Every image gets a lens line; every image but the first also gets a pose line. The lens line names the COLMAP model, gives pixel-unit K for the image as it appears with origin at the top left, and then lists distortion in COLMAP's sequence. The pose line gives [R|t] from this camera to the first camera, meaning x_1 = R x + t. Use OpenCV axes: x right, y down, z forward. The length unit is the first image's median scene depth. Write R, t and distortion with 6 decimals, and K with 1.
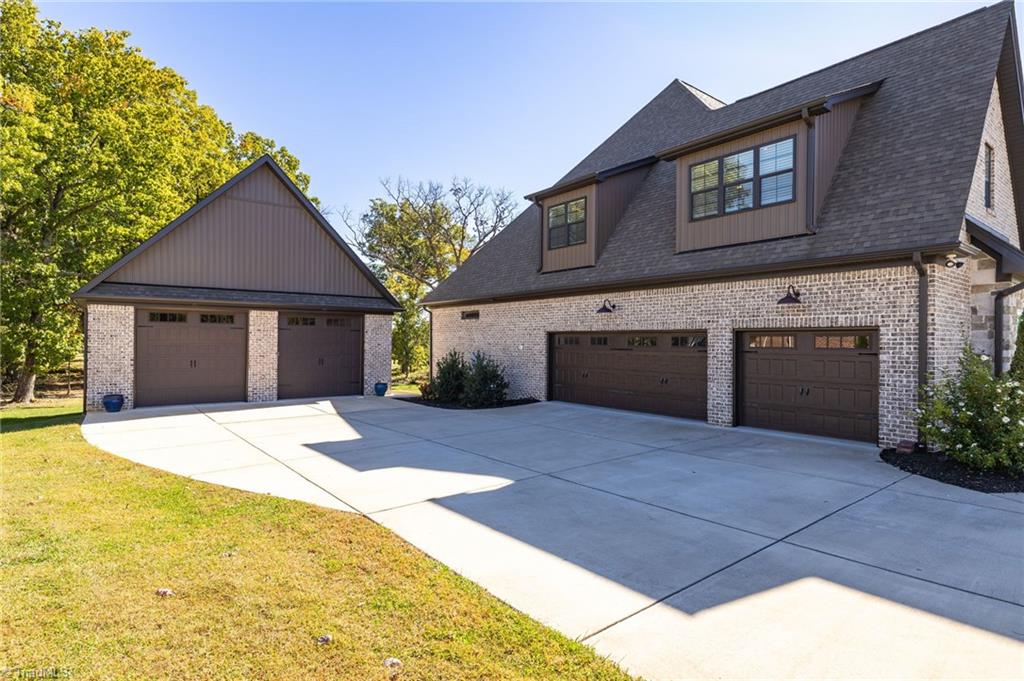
lens RADIAL K [[524.5, 0, 513.8], [0, 524.5, 341.7], [0, 0, 1]] dist [0.006513, 0.002322]
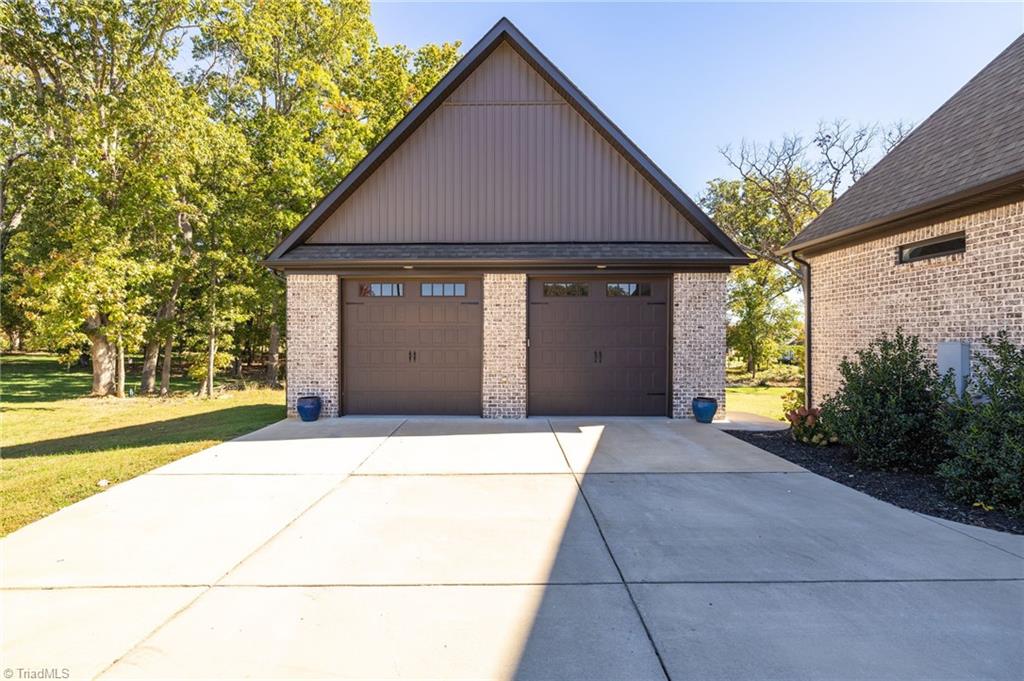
lens RADIAL K [[445.9, 0, 517.2], [0, 445.9, 340.8], [0, 0, 1]] dist [-0.001092, -0.000353]
pose [[0.773522, -0.006231, -0.633739, -0.112926], [0.006295, 0.999978, -0.002149, 0.019842], [0.633739, -0.002327, 0.773544, 0.530280]]
